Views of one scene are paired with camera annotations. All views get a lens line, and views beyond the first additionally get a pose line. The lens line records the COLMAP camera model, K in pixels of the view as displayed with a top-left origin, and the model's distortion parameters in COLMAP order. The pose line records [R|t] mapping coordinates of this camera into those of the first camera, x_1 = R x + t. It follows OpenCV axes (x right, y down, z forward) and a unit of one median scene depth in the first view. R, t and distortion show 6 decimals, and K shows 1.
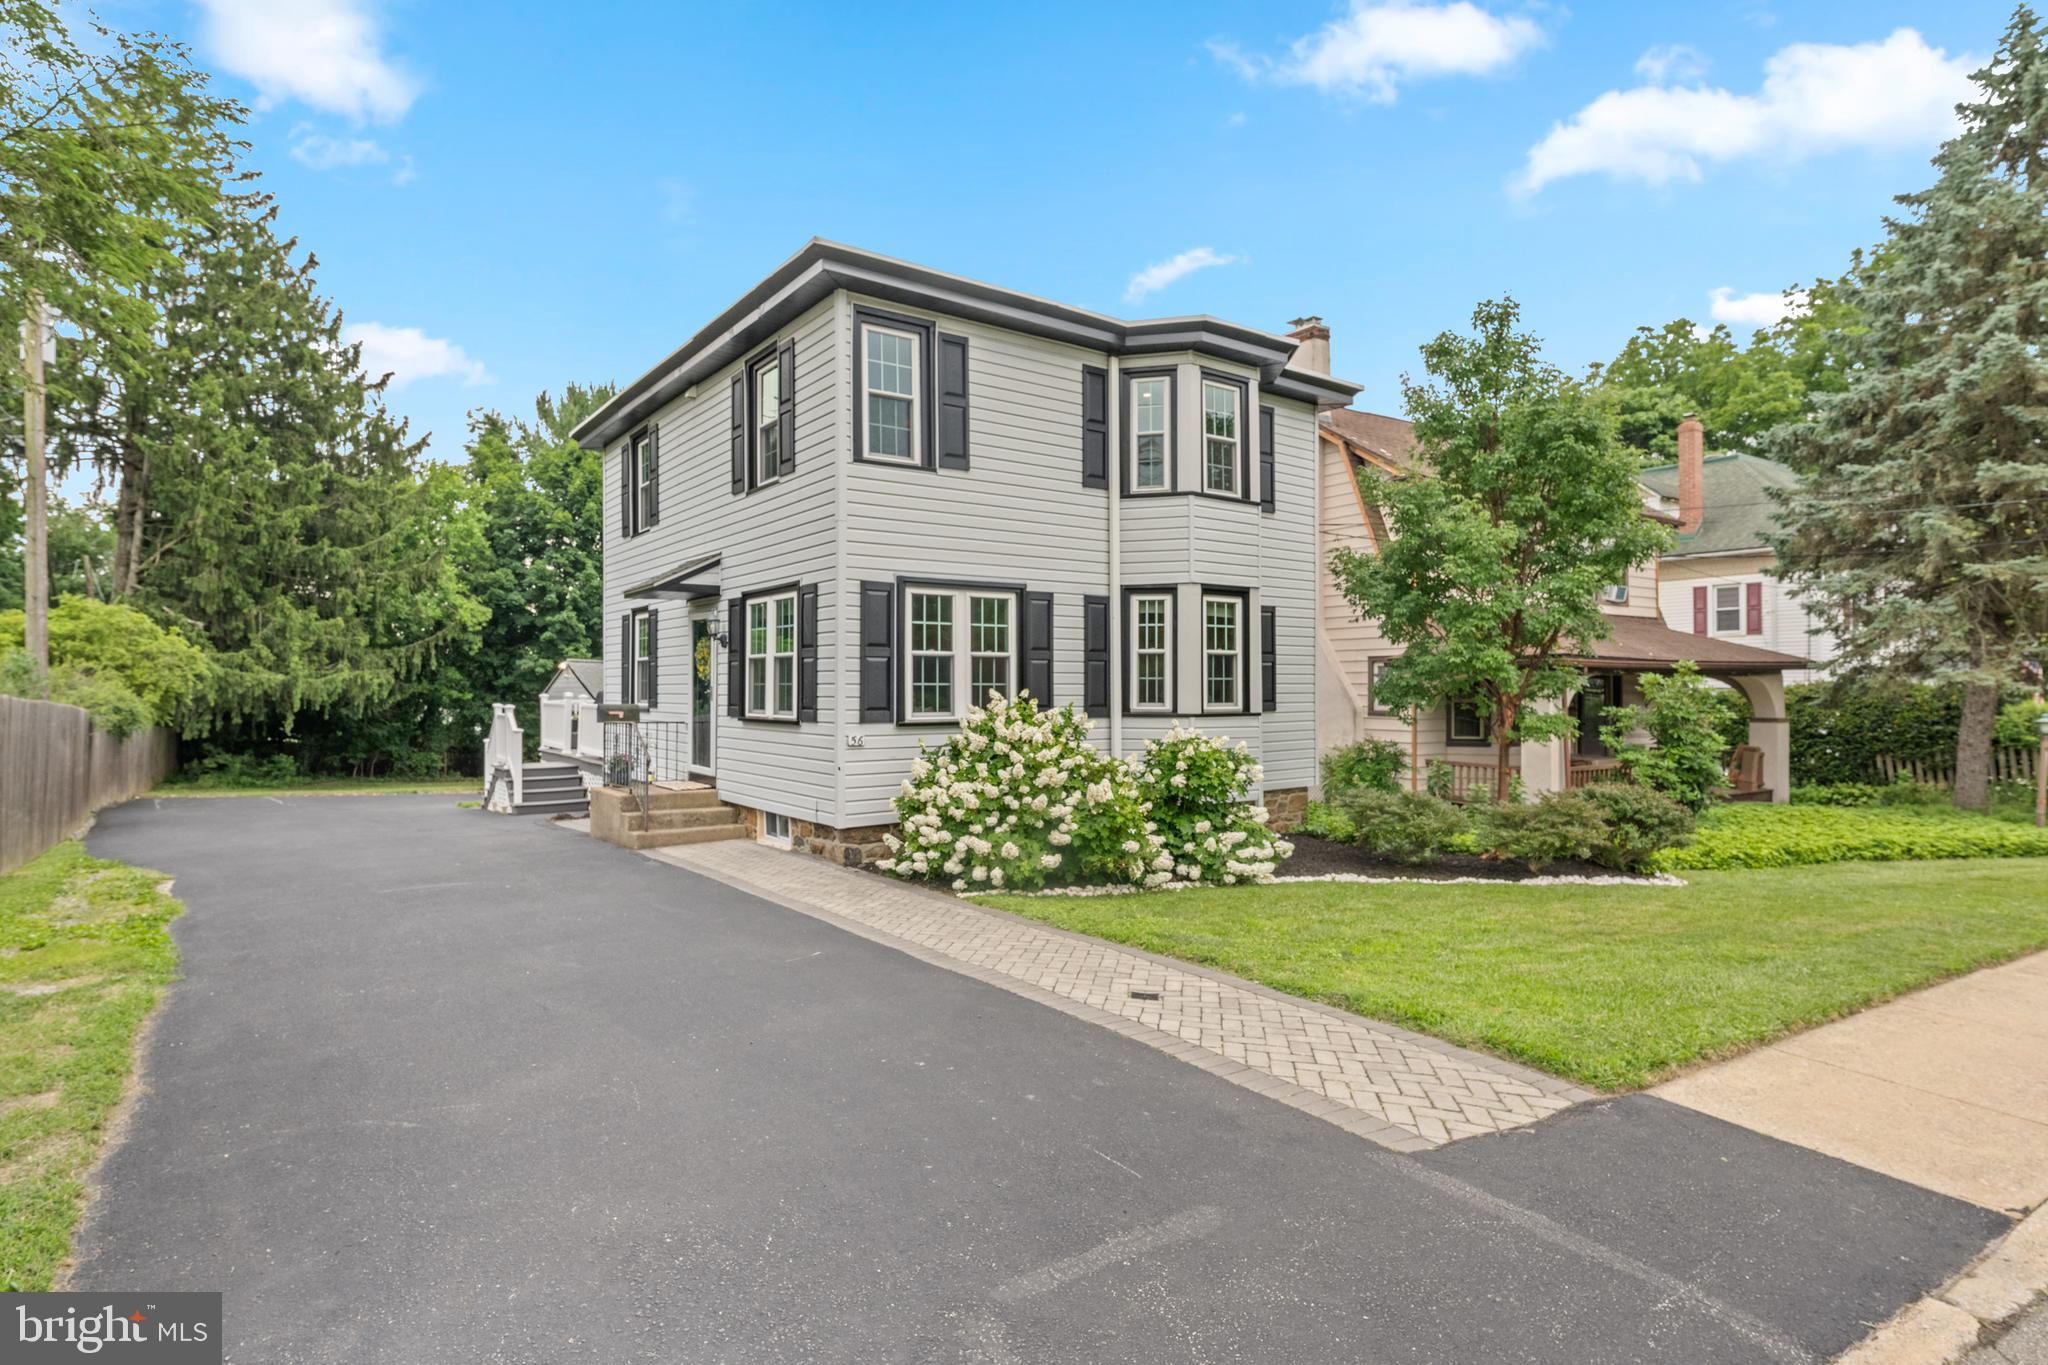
lens RADIAL K [[1044.9, 0, 1013.3], [0, 1044.9, 682.1], [0, 0, 1]] dist [-0.004000, 0.000218]
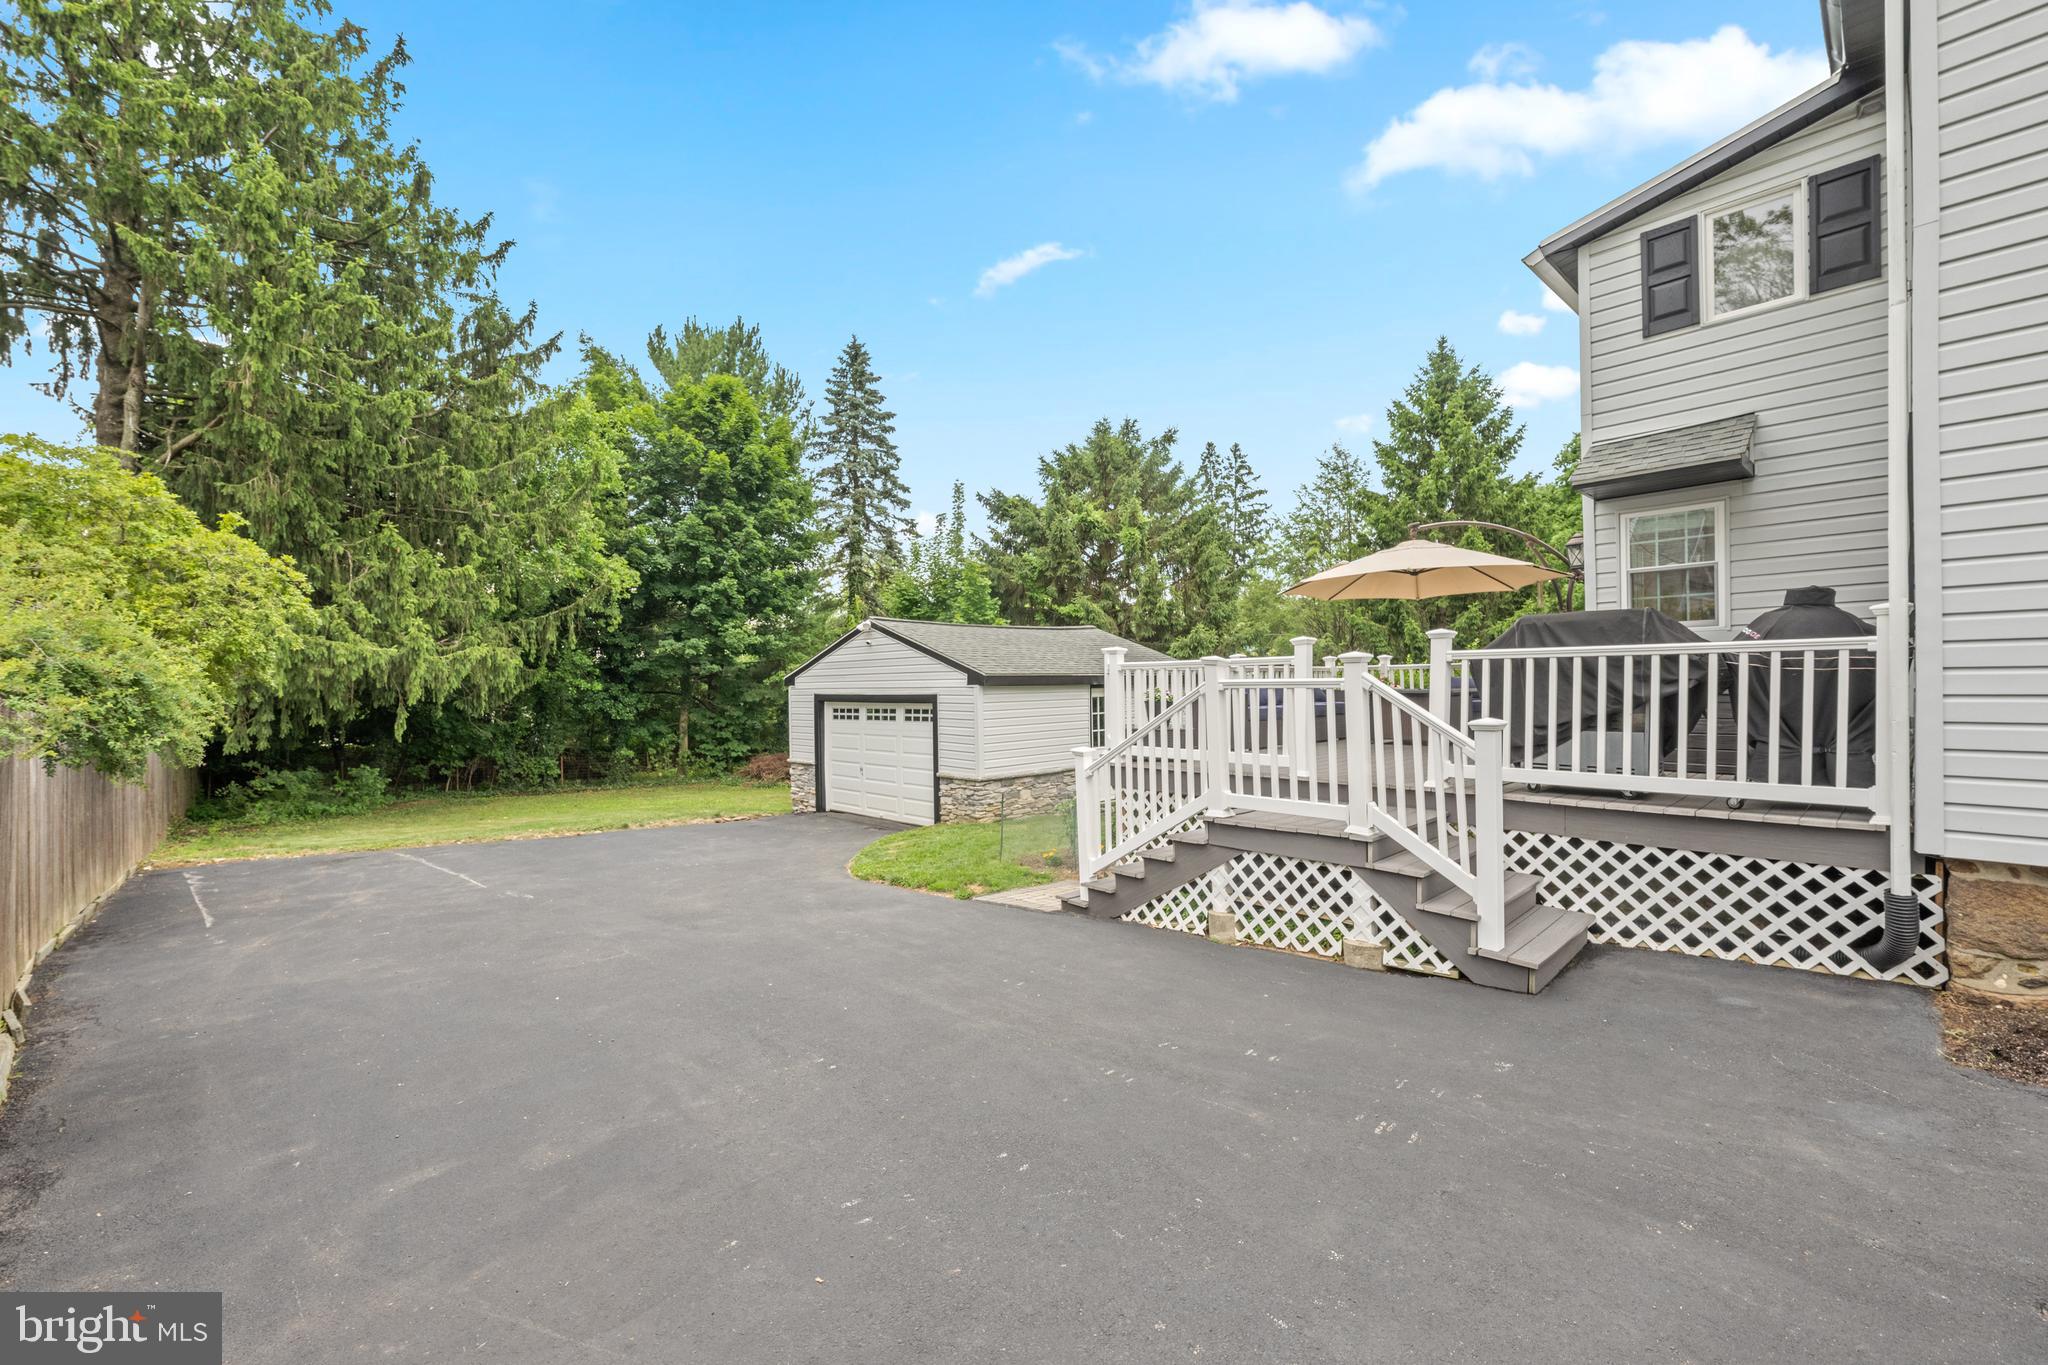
lens RADIAL K [[829.1, 0, 1029.2], [0, 829.1, 692.4], [0, 0, 1]] dist [-0.005006, -0.001717]
pose [[0.991194, -0.020014, 0.130898, -0.871645], [0.017753, 0.999673, 0.018415, 0.040650], [-0.131224, -0.015928, 0.991225, 1.023853]]
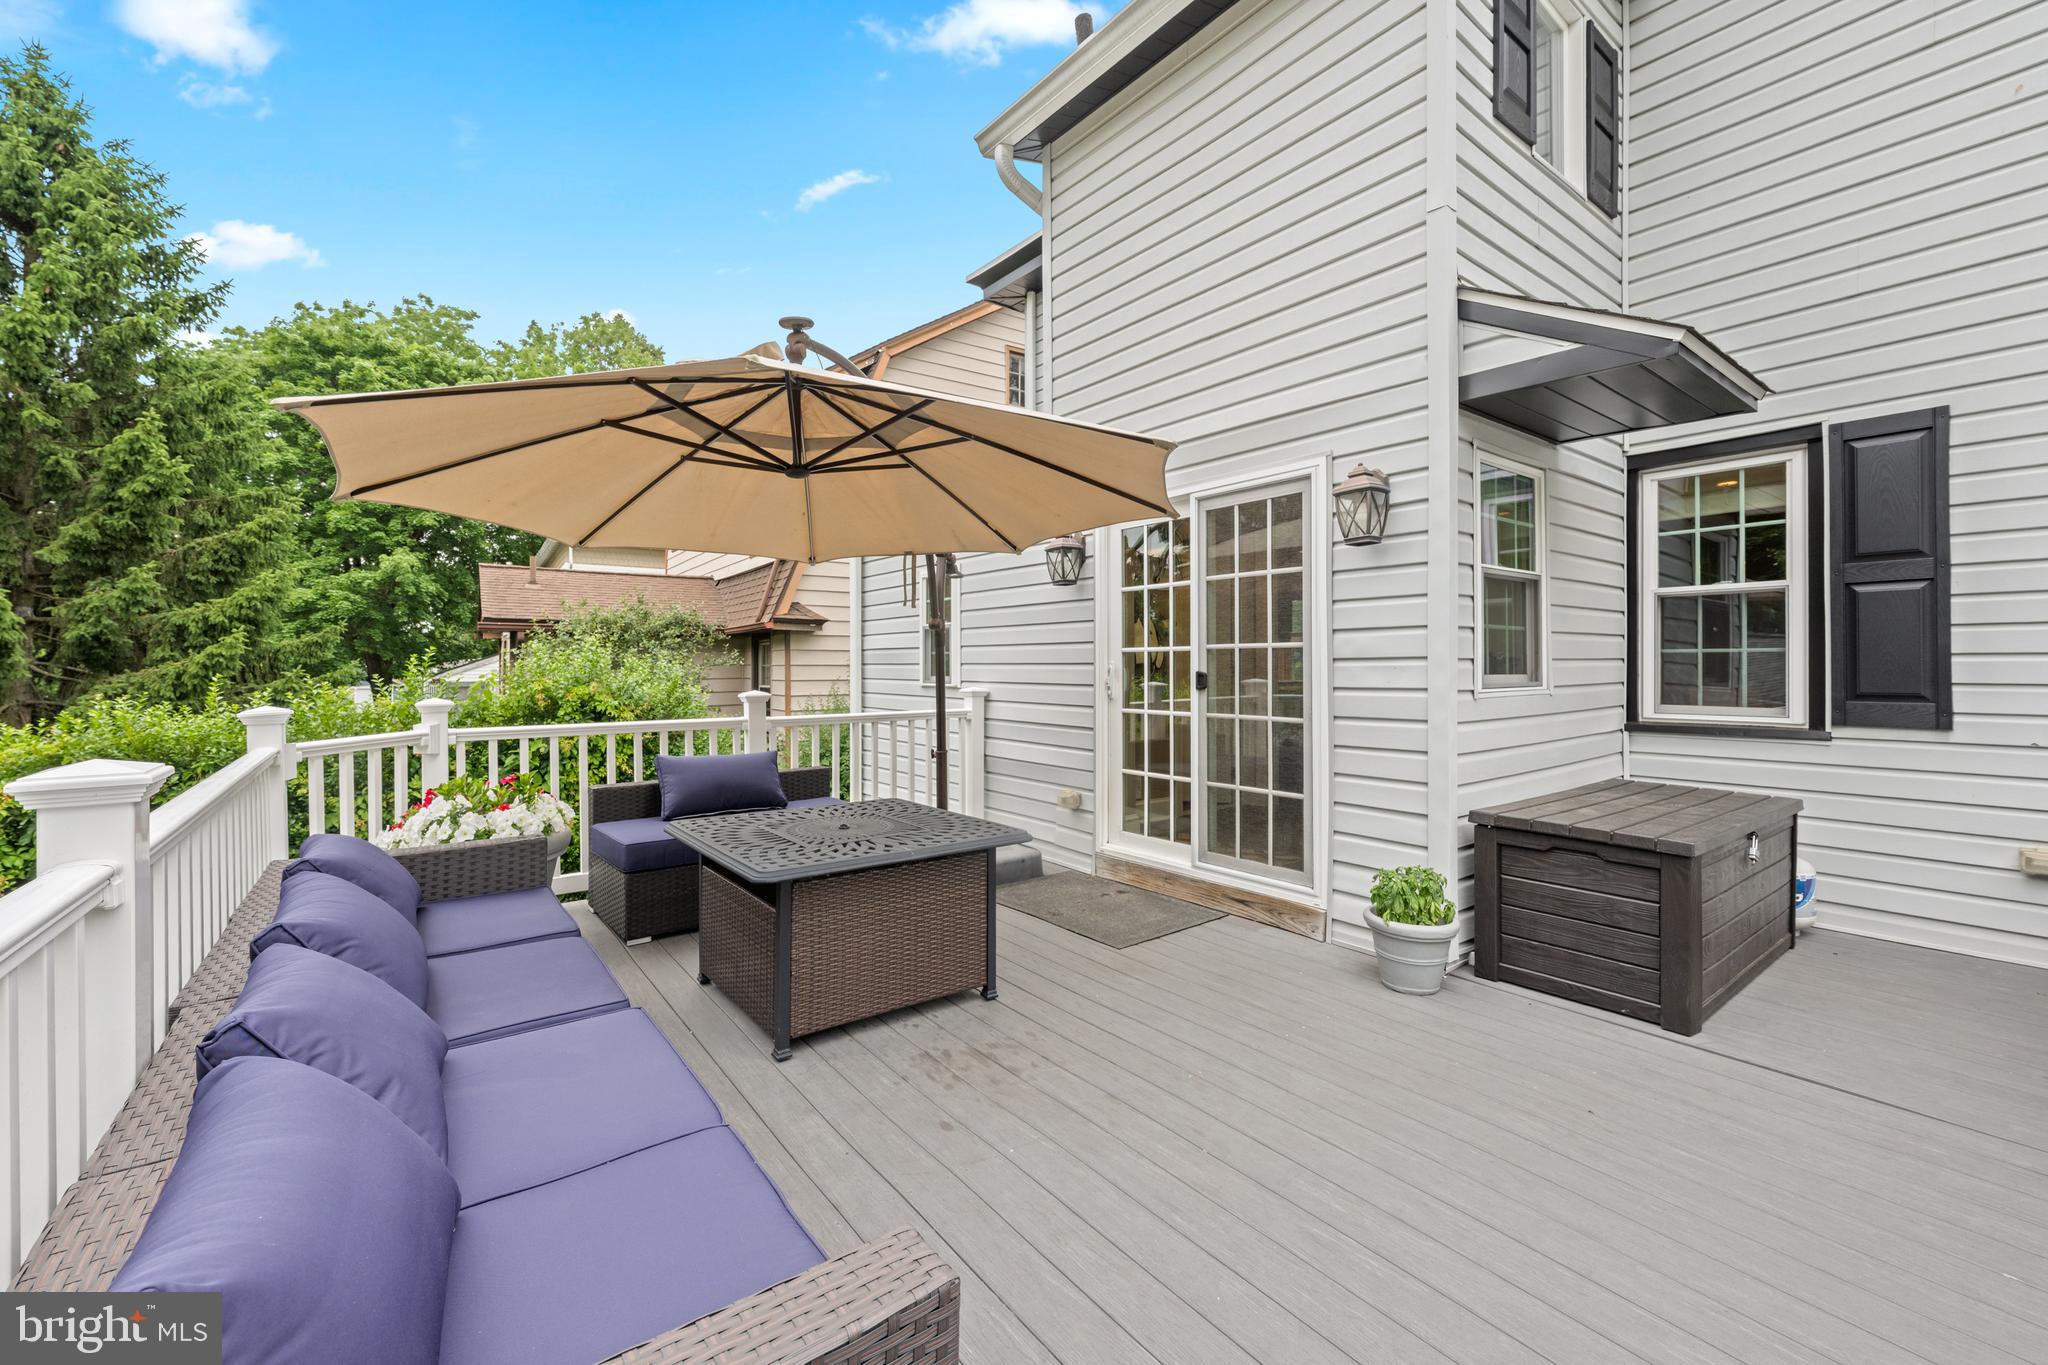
lens RADIAL K [[829.1, 0, 1020.8], [0, 829.1, 678.6], [0, 0, 1]] dist [-0.005006, -0.001717]
pose [[-0.028813, -0.012654, 0.999505, -0.672446], [-0.006960, 0.999898, 0.012458, 0.010994], [-0.999561, -0.006597, -0.028898, 1.675664]]
